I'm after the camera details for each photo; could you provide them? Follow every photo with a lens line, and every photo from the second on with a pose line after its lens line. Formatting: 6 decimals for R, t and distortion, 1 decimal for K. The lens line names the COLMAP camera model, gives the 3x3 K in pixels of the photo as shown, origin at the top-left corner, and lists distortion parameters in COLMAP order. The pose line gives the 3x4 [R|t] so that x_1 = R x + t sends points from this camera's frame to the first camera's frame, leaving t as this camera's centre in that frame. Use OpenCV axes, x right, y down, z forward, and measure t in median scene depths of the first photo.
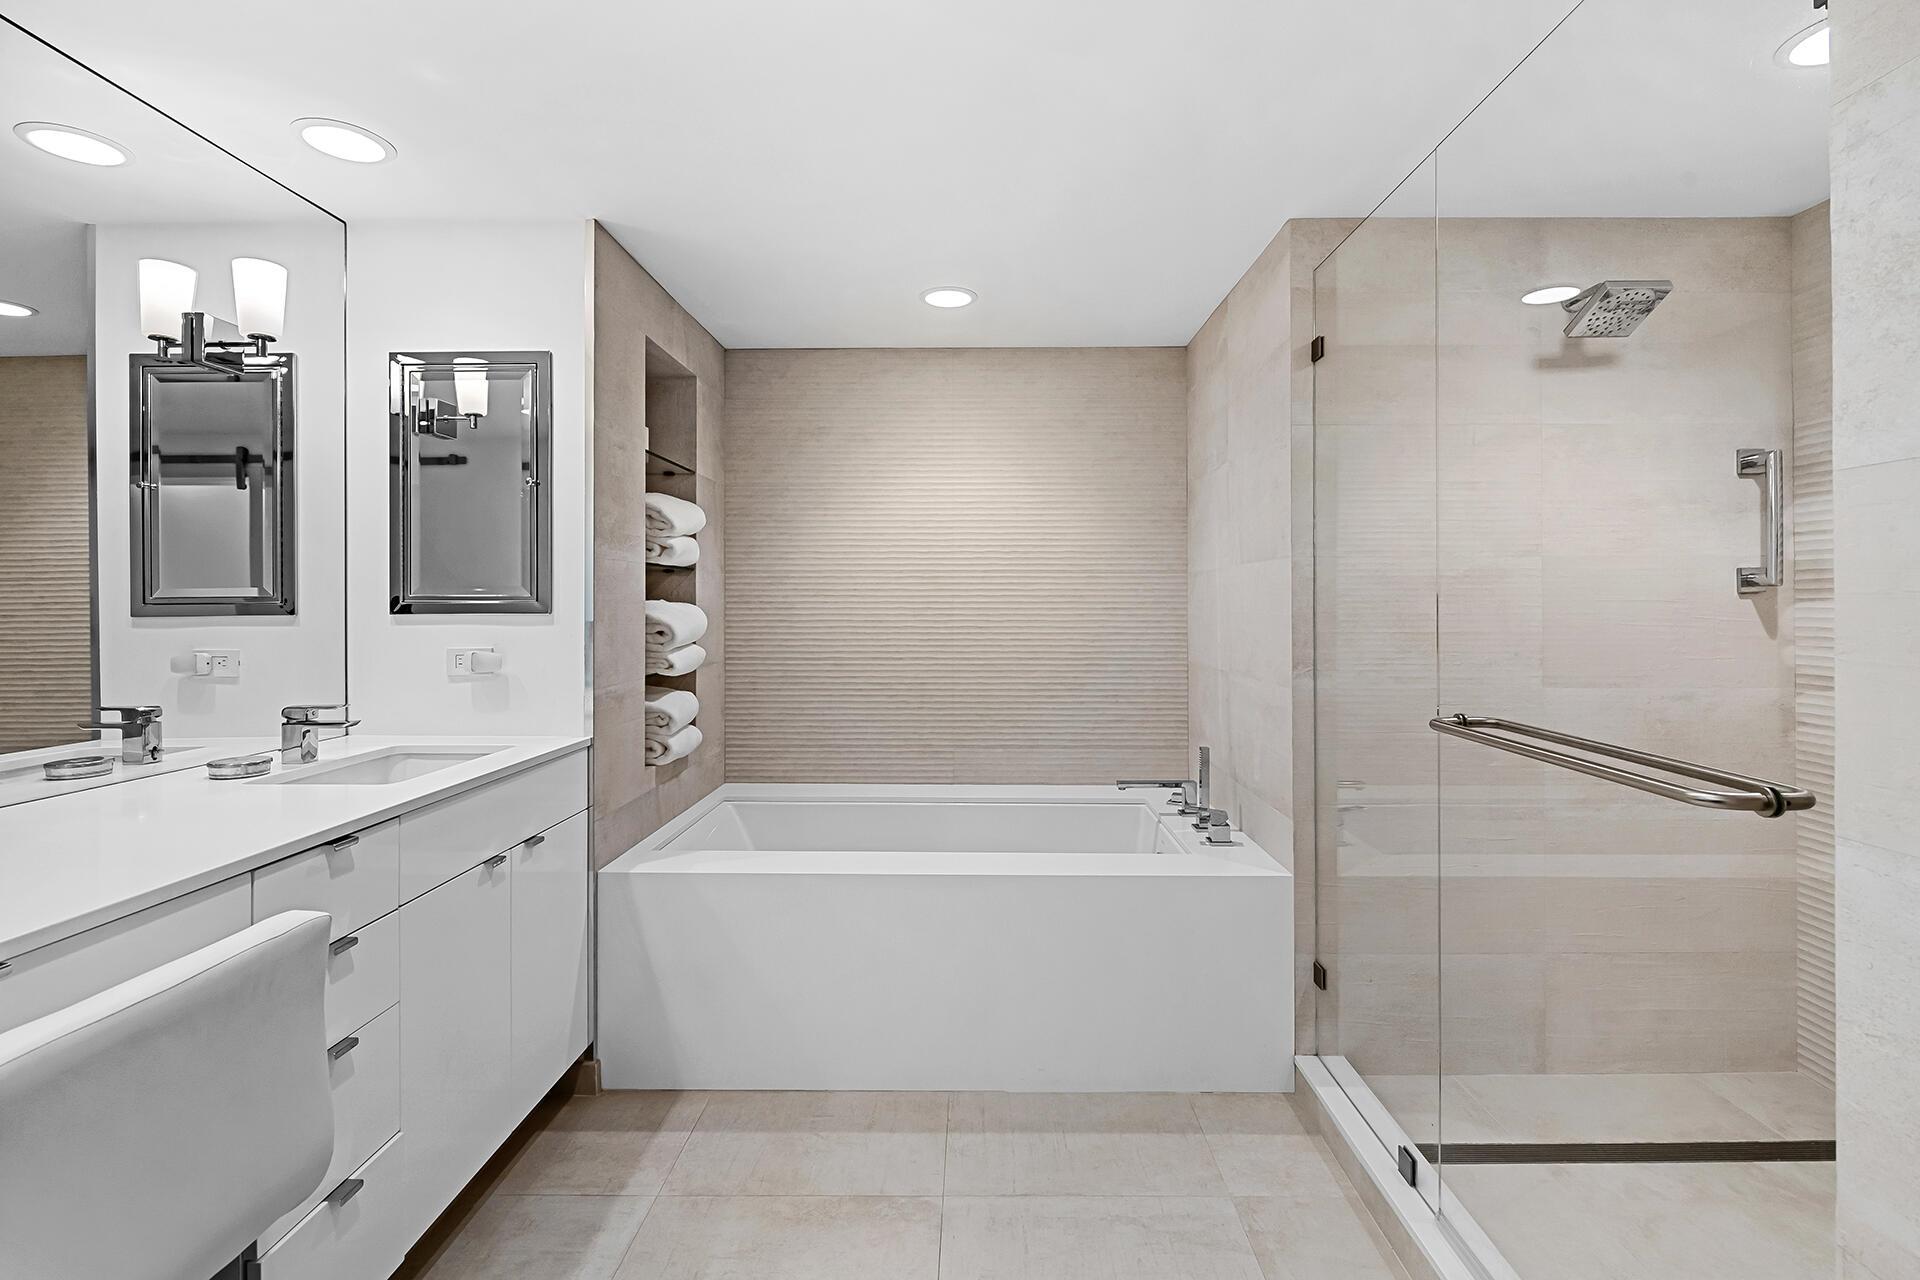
lens RADIAL K [[894.8, 0, 983.2], [0, 894.8, 606.5], [0, 0, 1]] dist [0.005079, -0.002599]
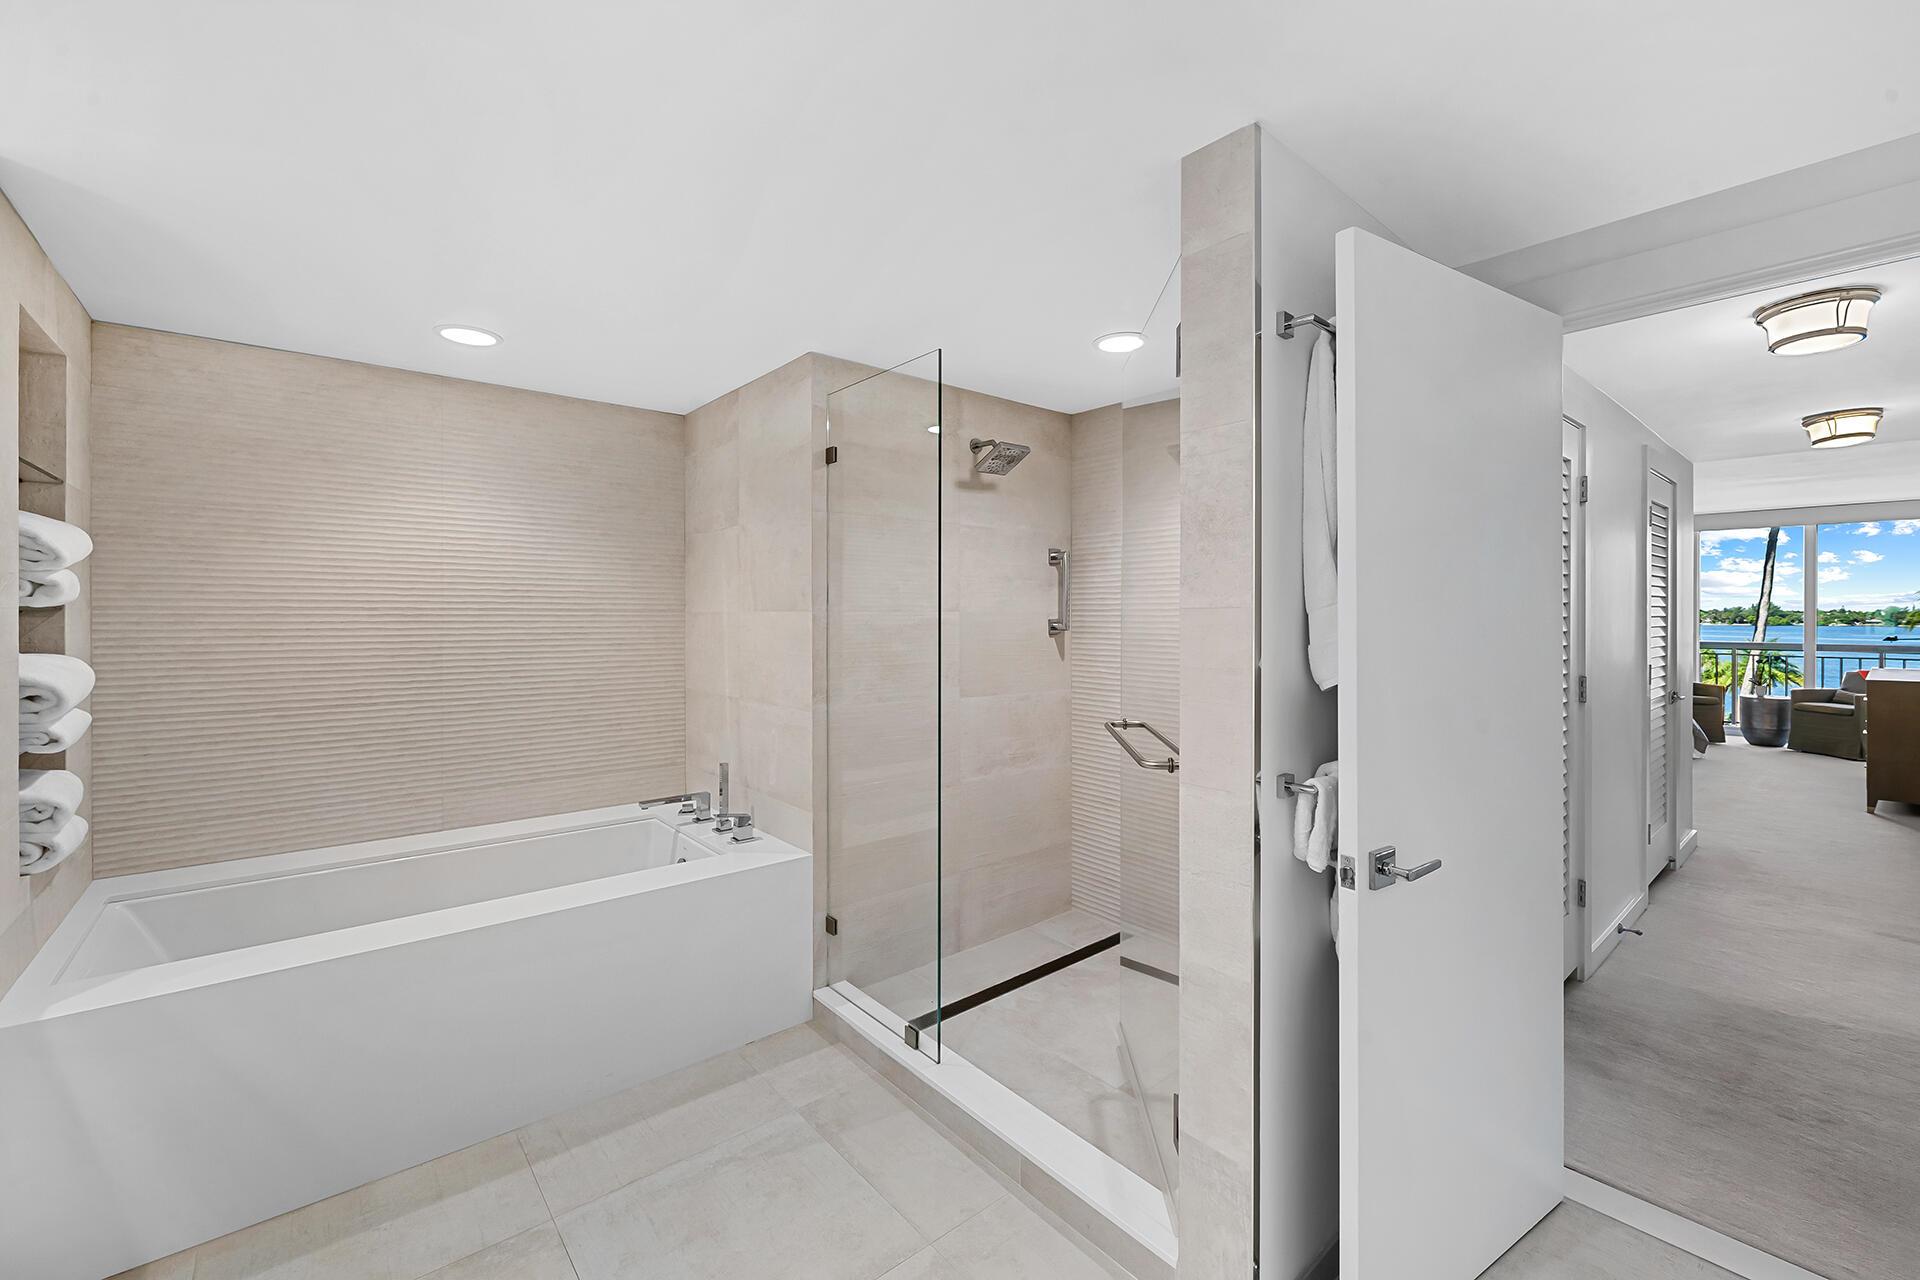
lens RADIAL K [[788.9, 0, 987.1], [0, 788.9, 623.0], [0, 0, 1]] dist [-0.003807, -0.001101]
pose [[0.748922, -0.002616, 0.662653, -0.225903], [-0.003664, 0.999961, 0.008088, -0.048604], [-0.662648, -0.008485, 0.748883, -0.028674]]
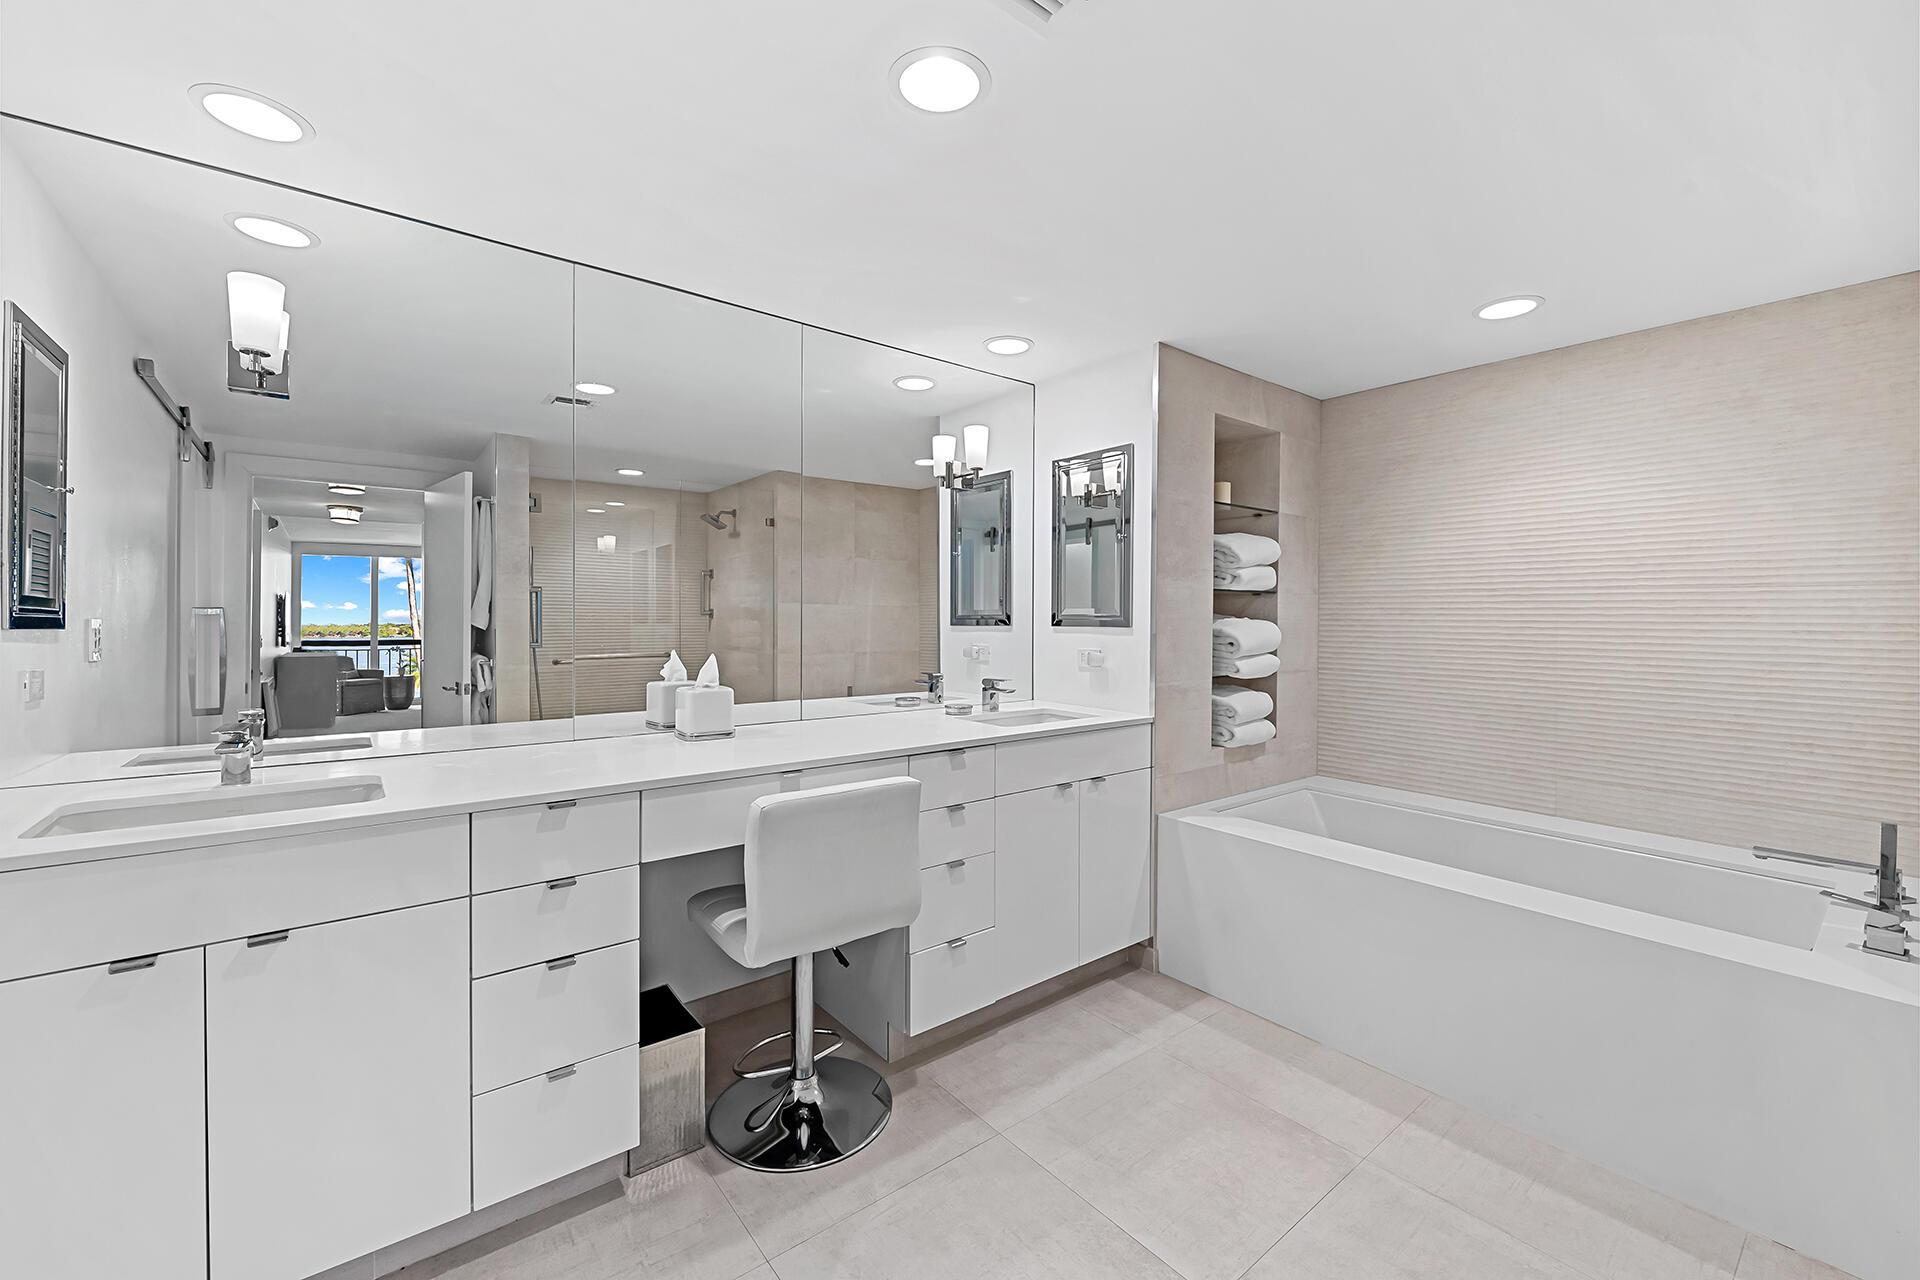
lens RADIAL K [[788.9, 0, 972.8], [0, 788.9, 634.5], [0, 0, 1]] dist [-0.003807, -0.001101]
pose [[0.626530, 0.020544, -0.779127, 0.325837], [-0.008952, 0.999776, 0.019164, -0.002221], [0.779346, -0.005032, 0.626573, 0.016349]]
